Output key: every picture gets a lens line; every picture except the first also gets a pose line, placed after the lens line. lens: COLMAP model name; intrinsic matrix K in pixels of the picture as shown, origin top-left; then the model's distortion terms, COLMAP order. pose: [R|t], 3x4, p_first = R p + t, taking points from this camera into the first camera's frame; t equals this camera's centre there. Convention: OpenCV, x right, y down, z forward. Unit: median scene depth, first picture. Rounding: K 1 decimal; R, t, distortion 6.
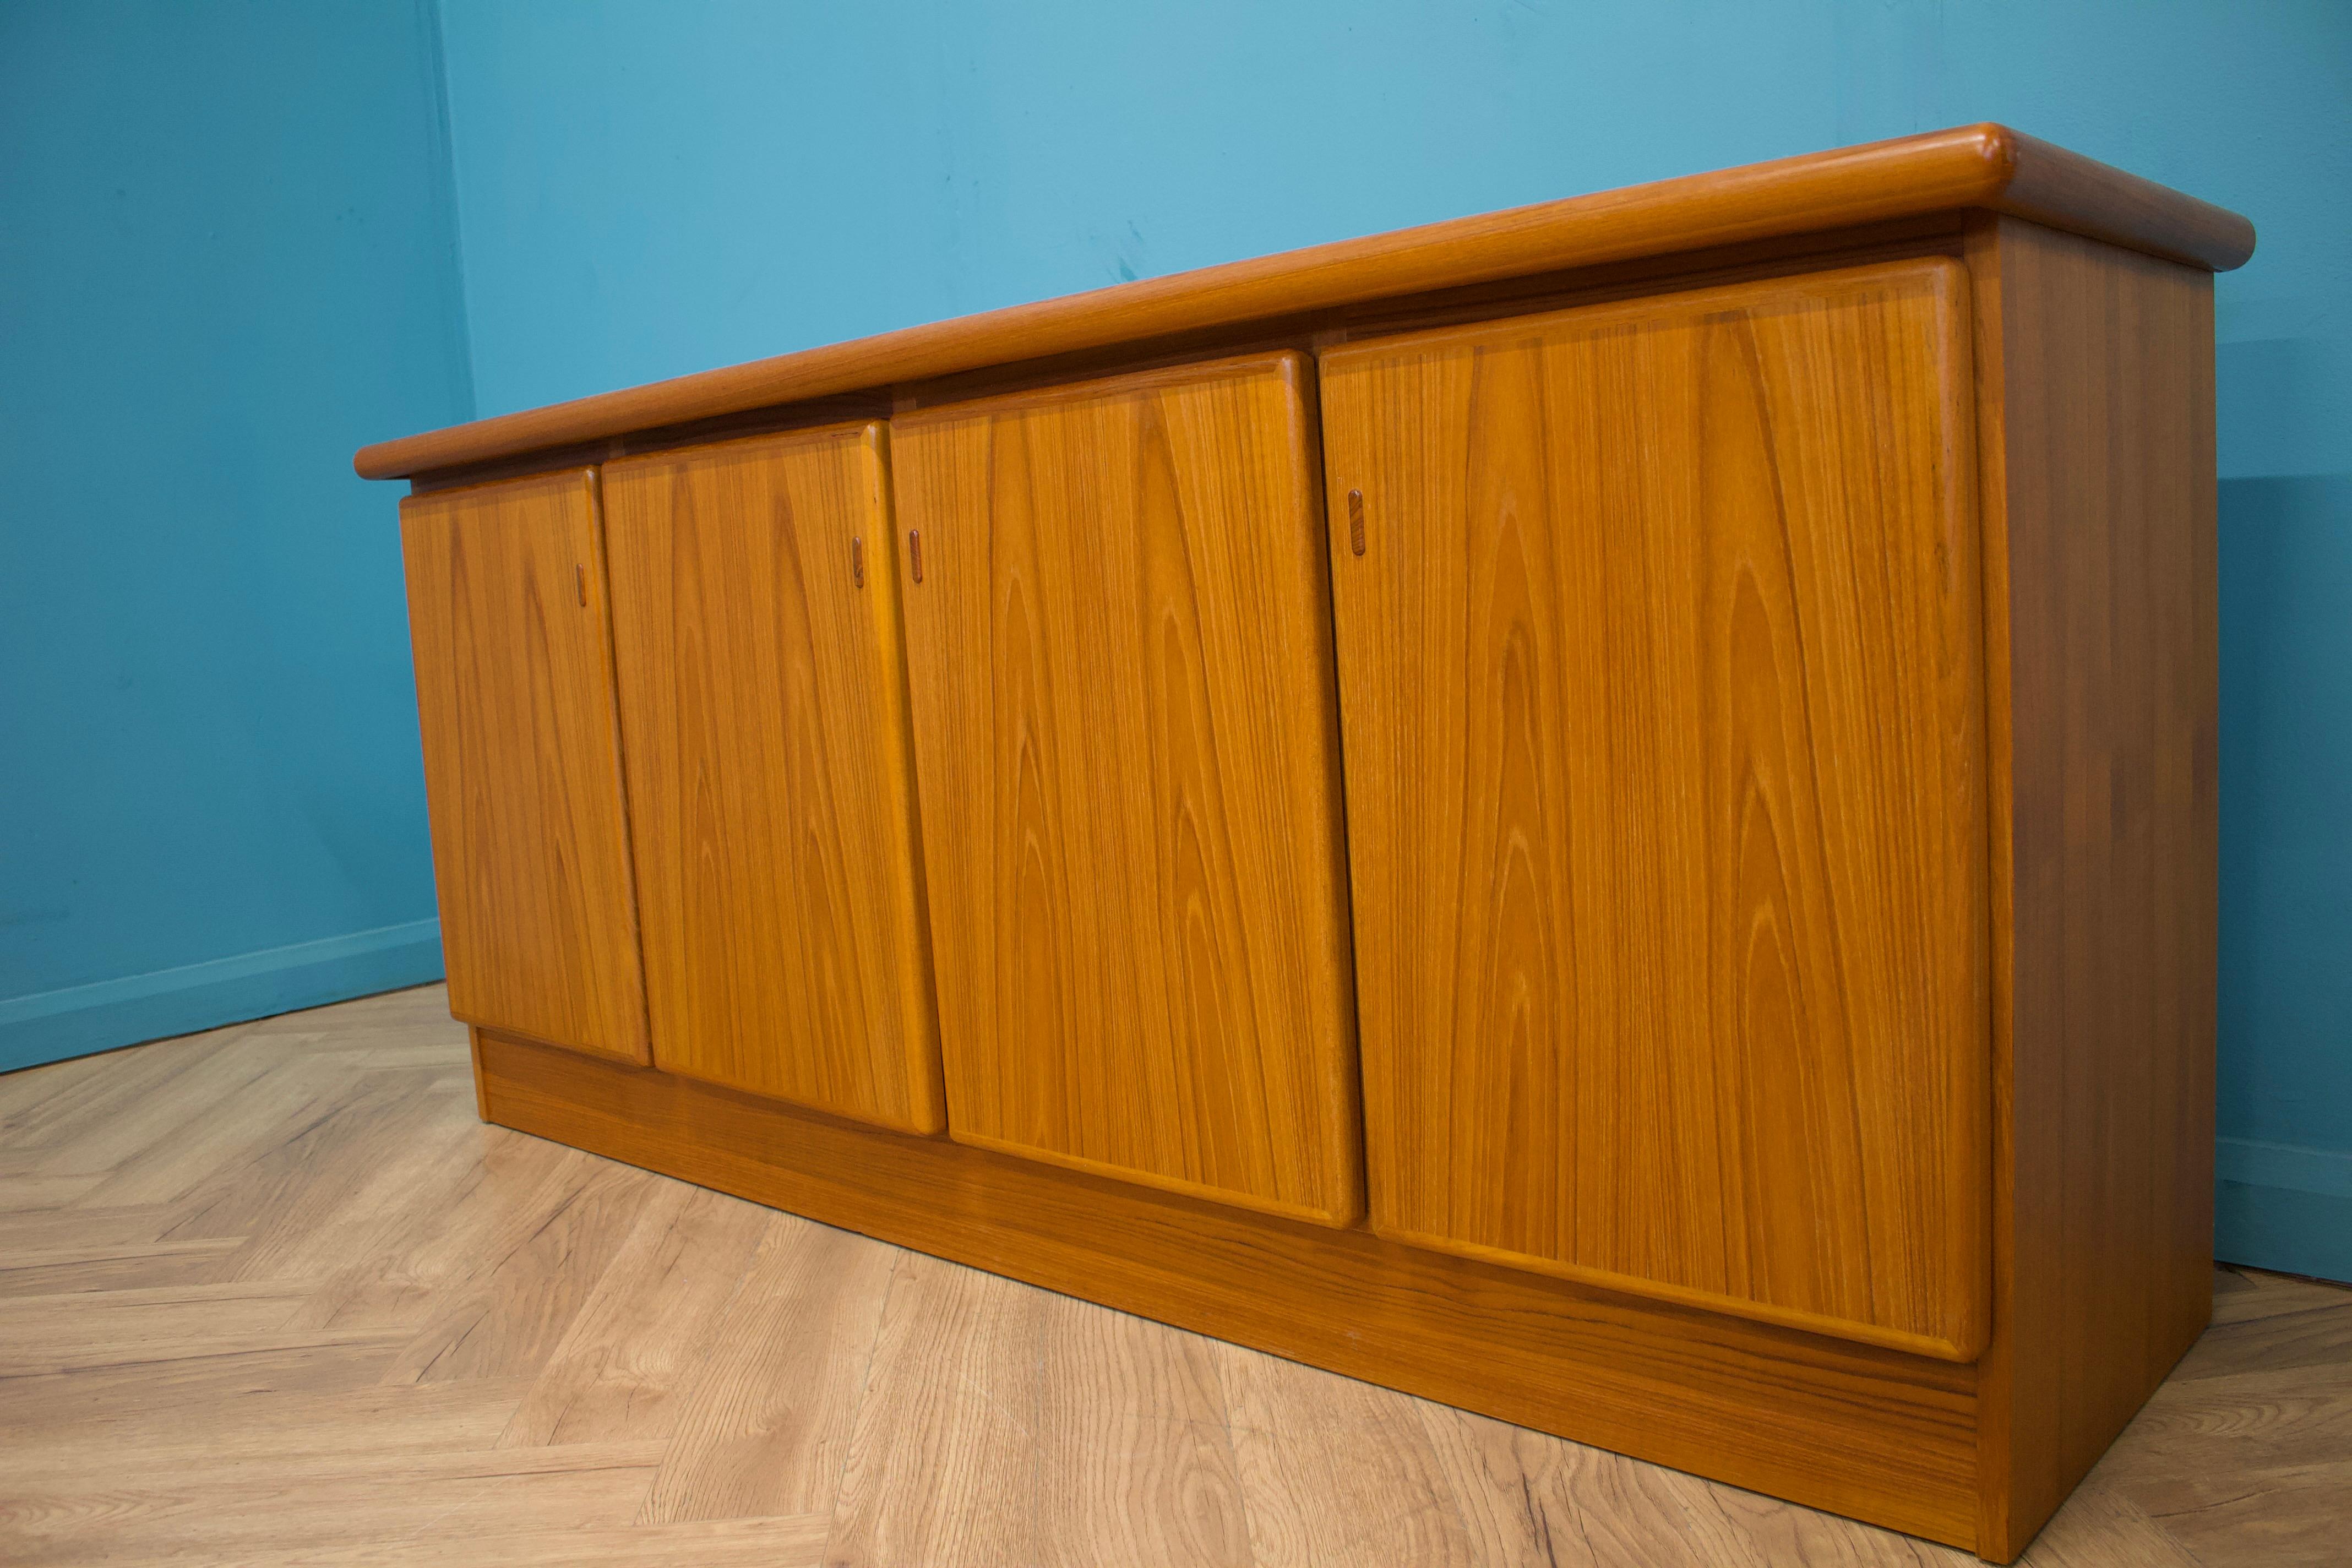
lens RADIAL K [[1923.0, 0, 1200.6], [0, 1923.0, 795.6], [0, 0, 1]] dist [-0.140327, 0.087438]
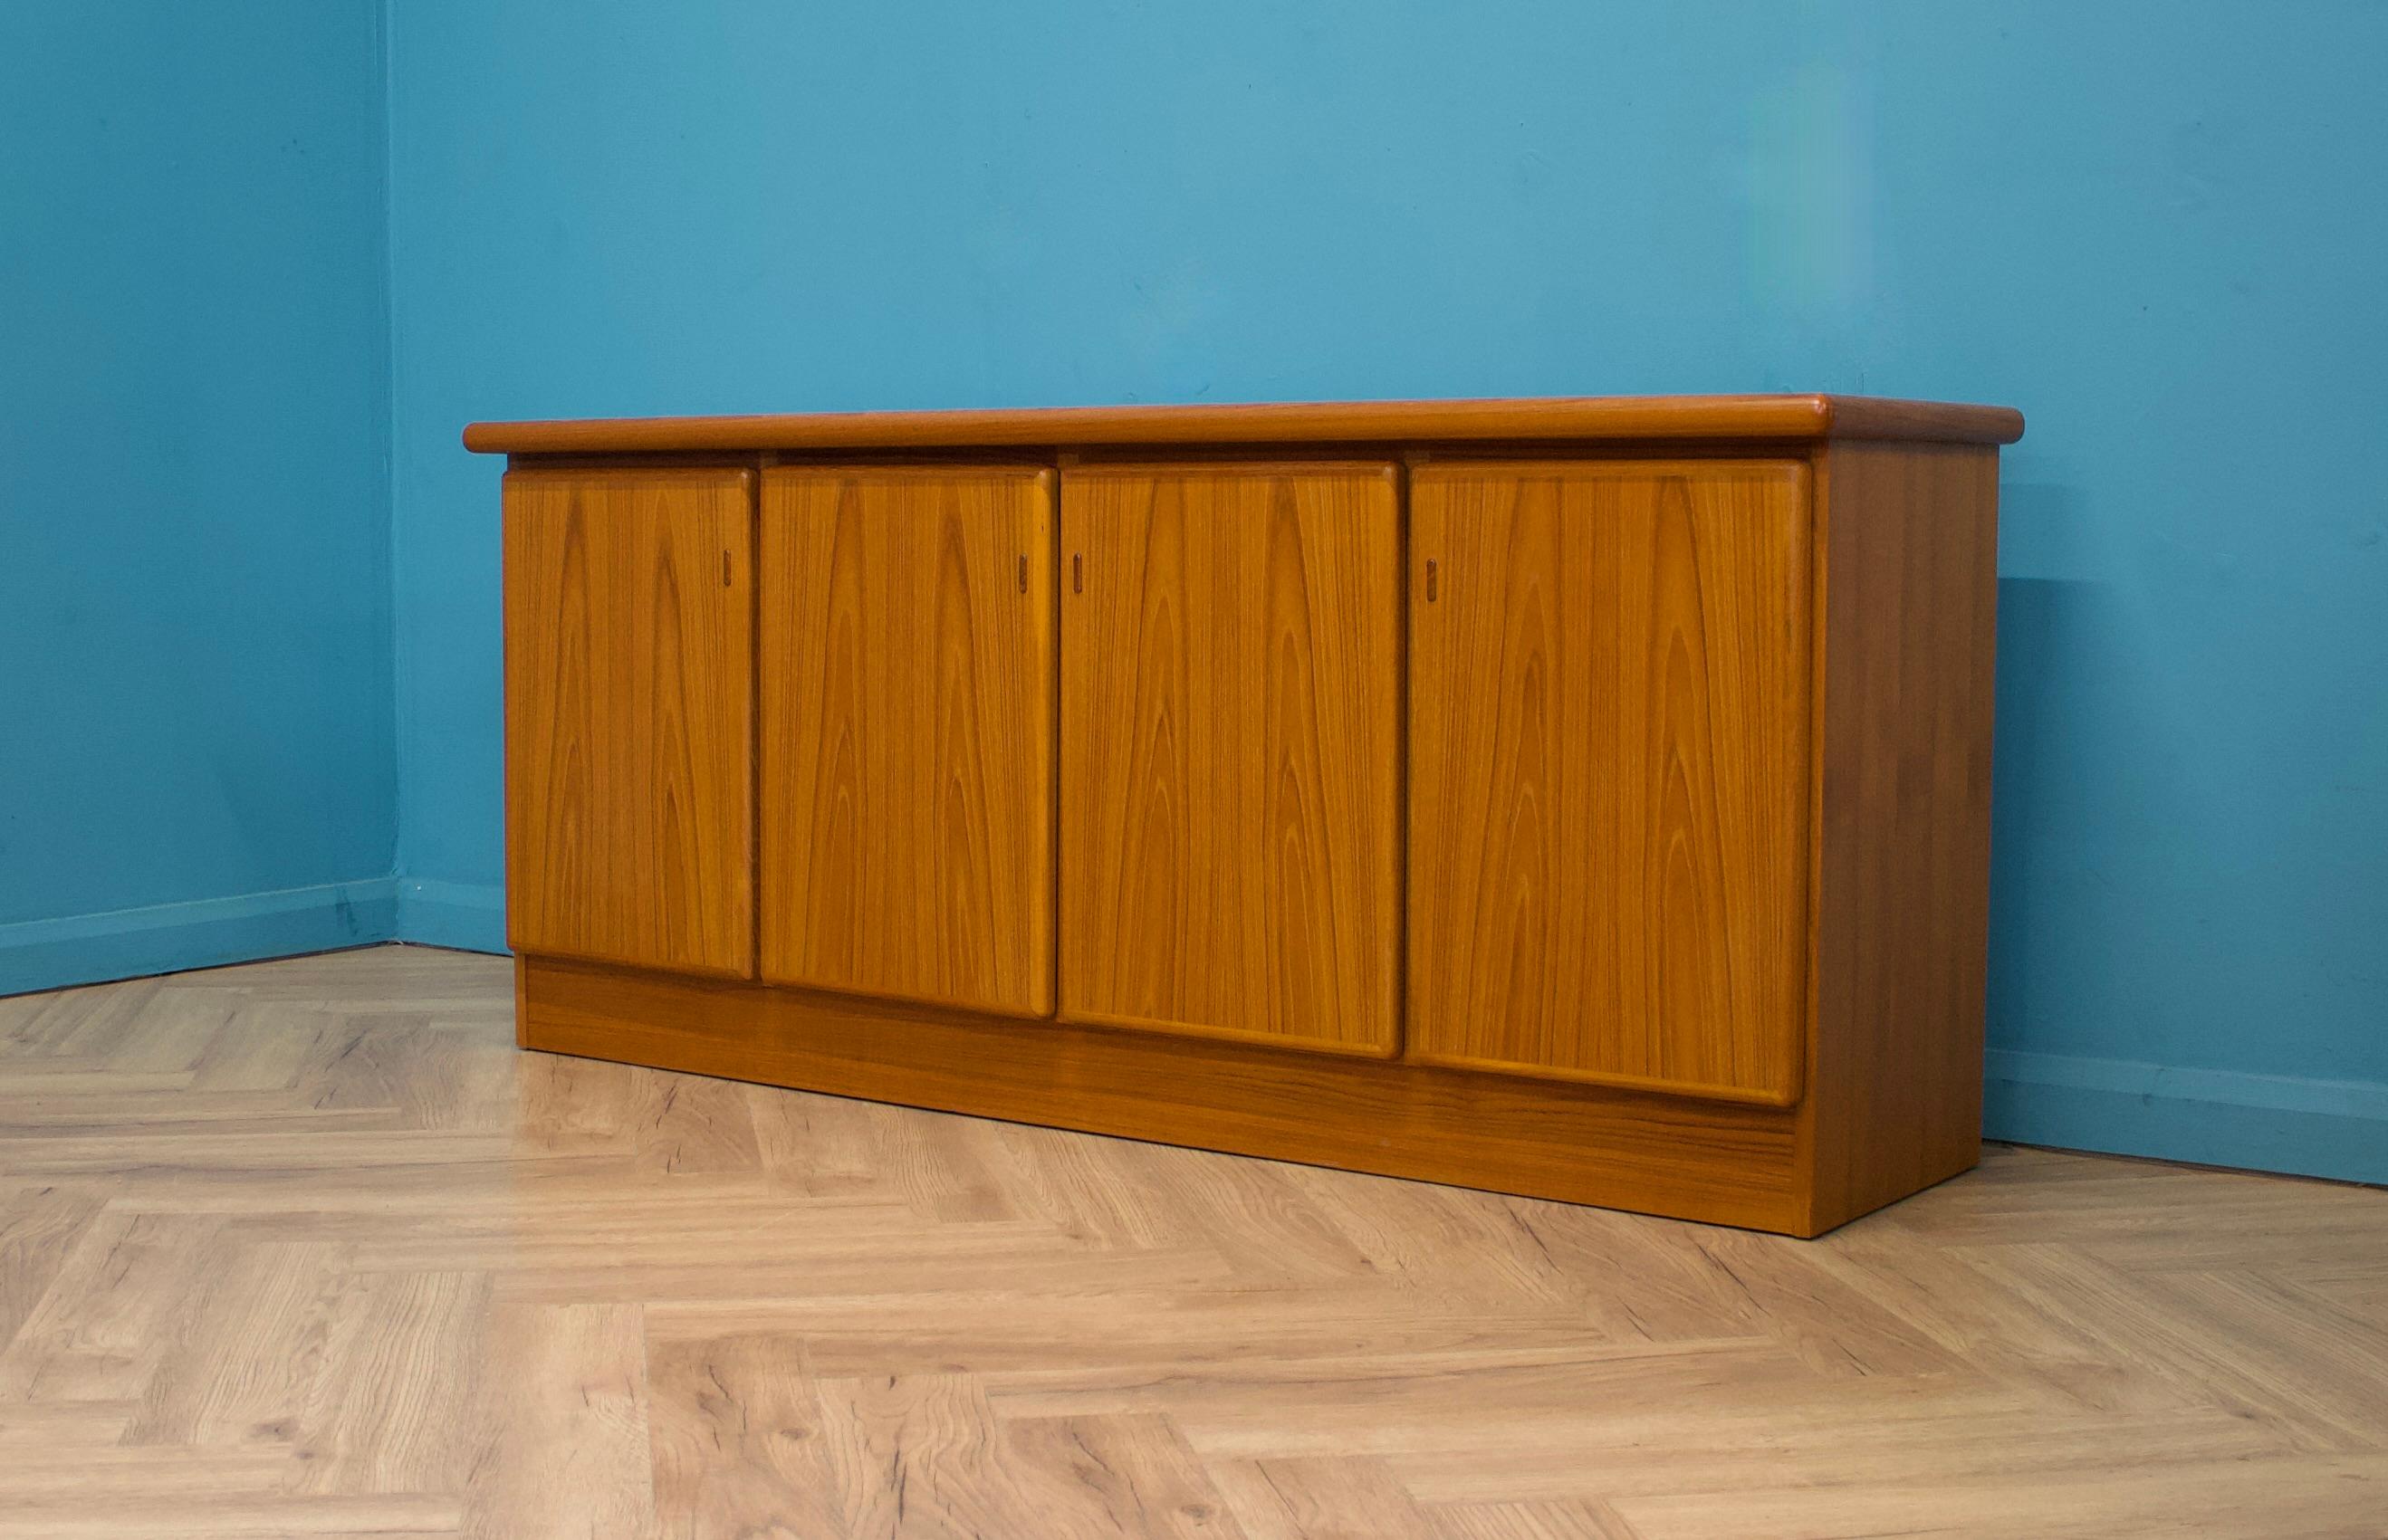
lens RADIAL K [[3060.4, 0, 1171.6], [0, 3060.4, 788.3], [0, 0, 1]] dist [-0.111133, 0.000000]
pose [[0.992126, 0.057054, 0.111495, -0.364090], [-0.053163, 0.997879, -0.037571, 0.119198], [-0.113402, 0.031348, 0.993055, -1.315350]]
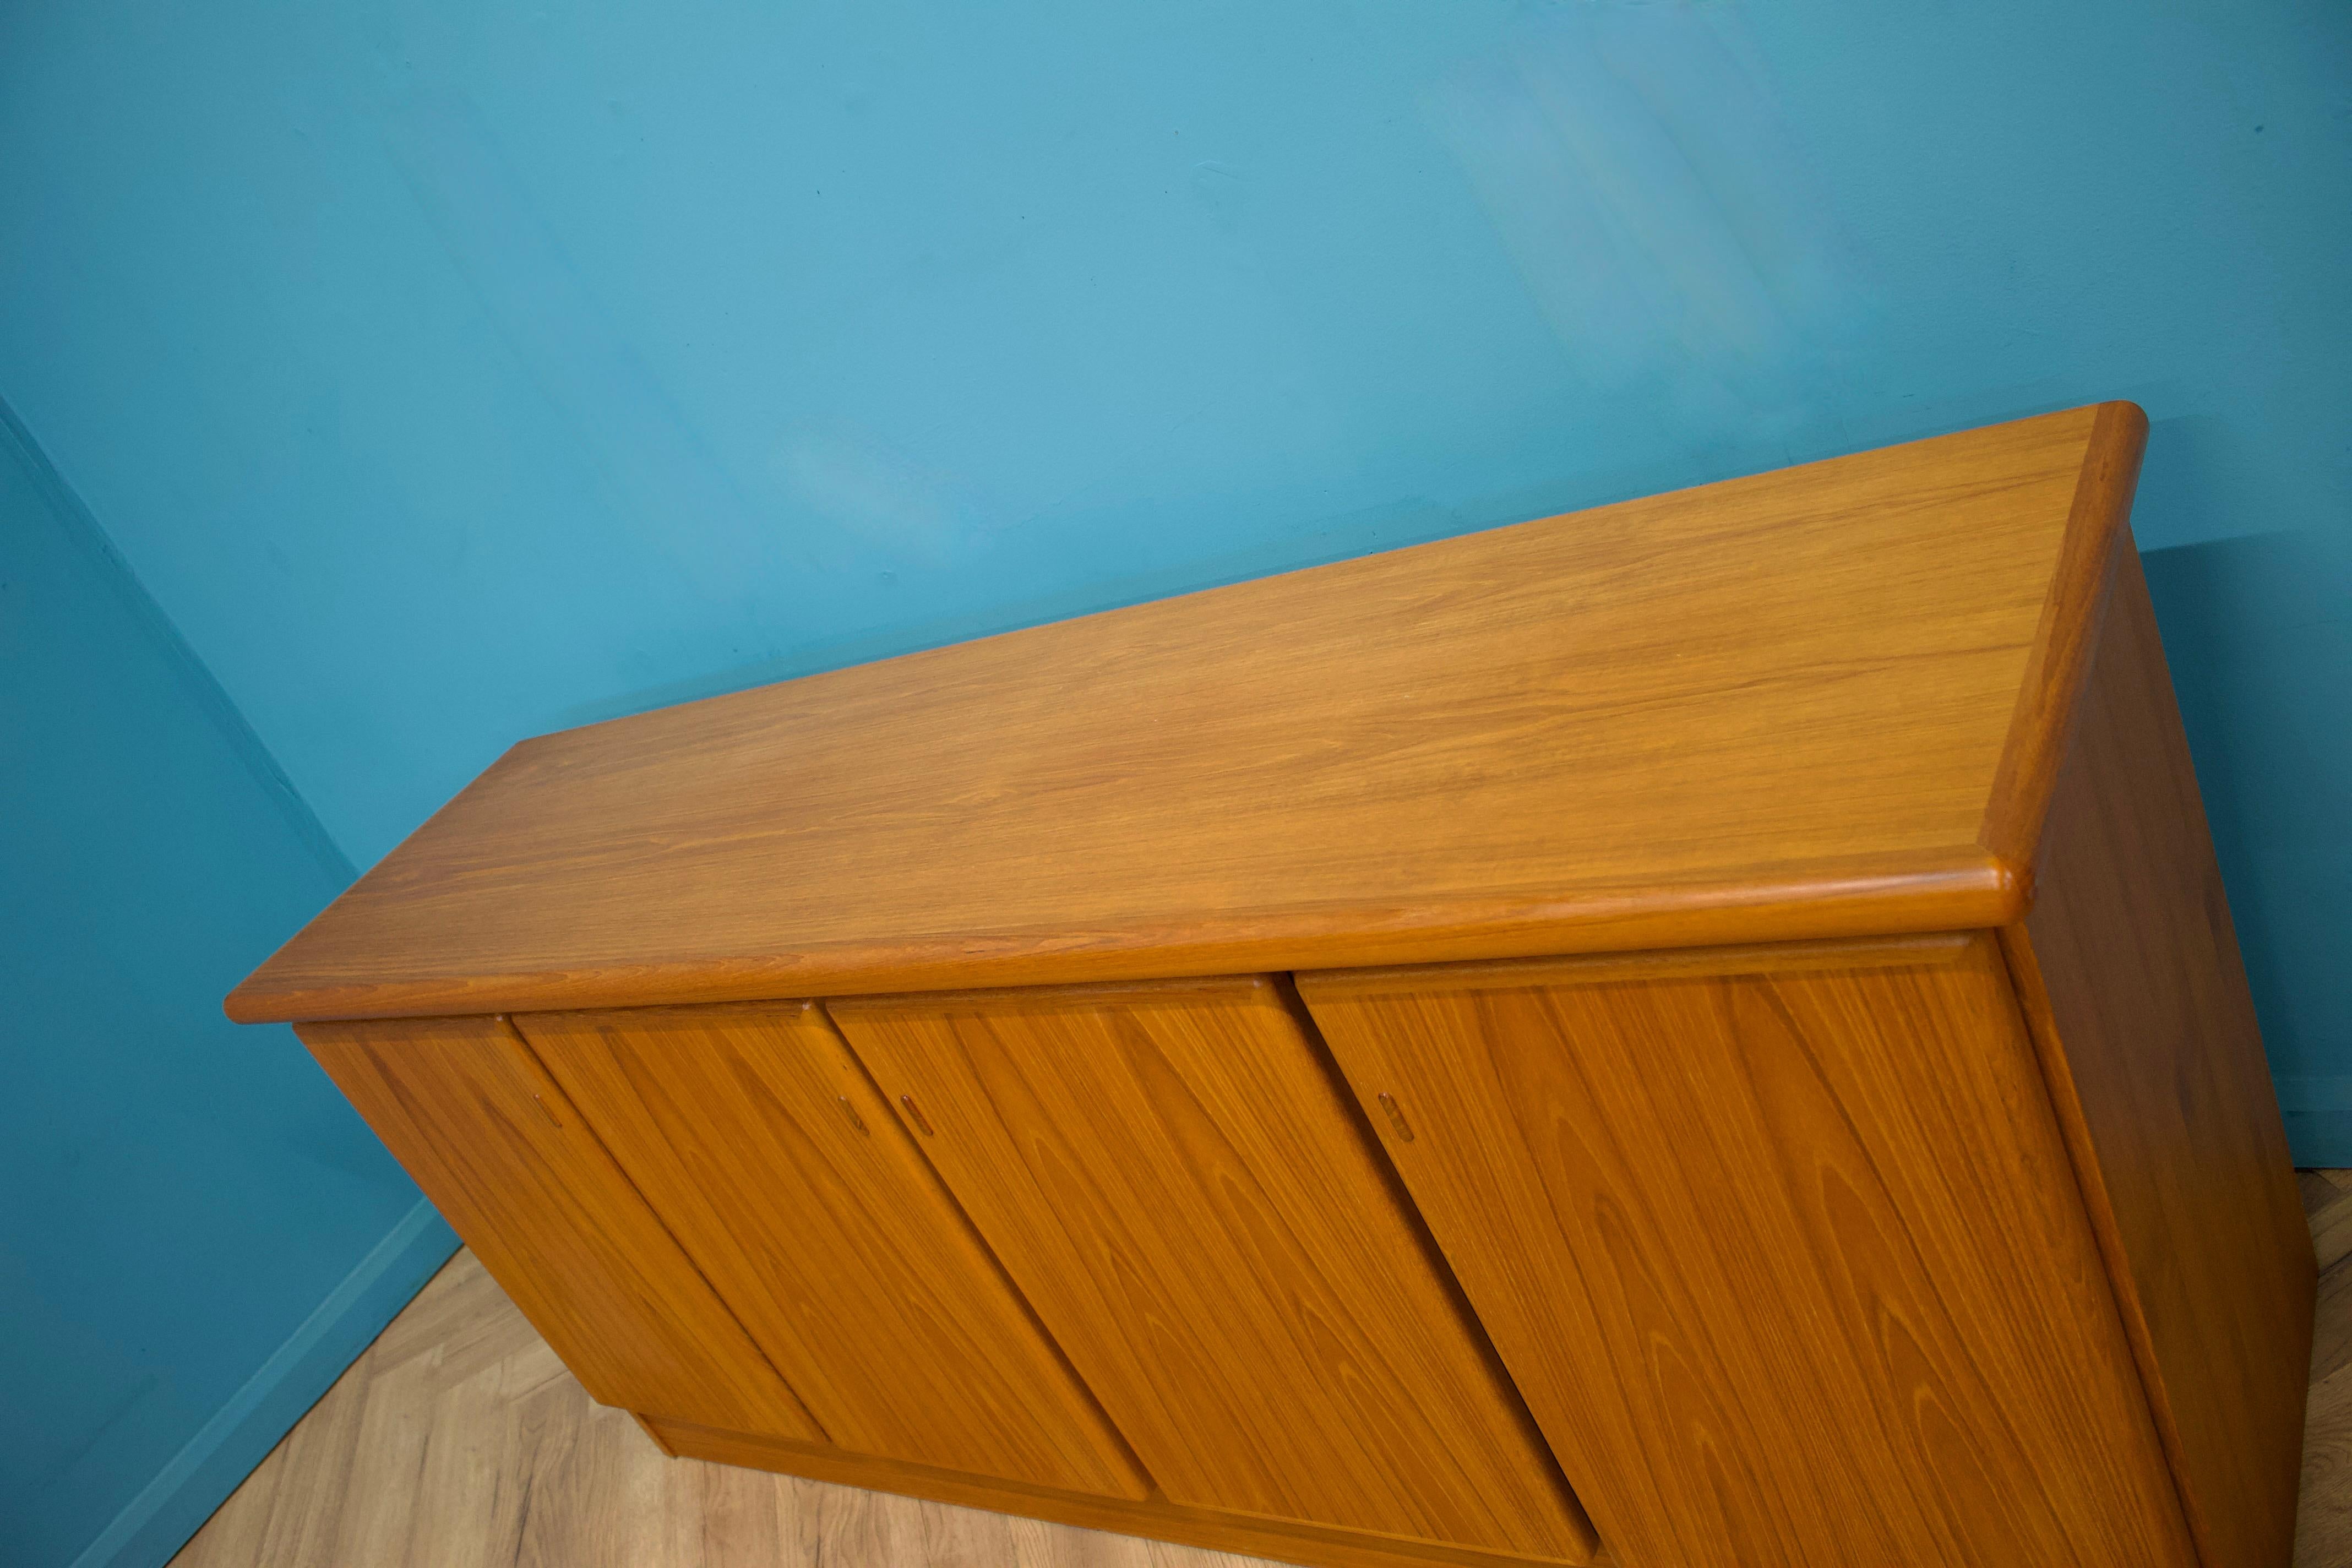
lens RADIAL K [[1923.0, 0, 1171.6], [0, 1923.0, 786.7], [0, 0, 1]] dist [-0.140327, 0.087438]
pose [[0.908093, -0.418762, 0.002195, 0.042948], [0.400069, 0.869081, 0.290935, -0.581668], [-0.123740, -0.263318, 0.956740, 0.112428]]
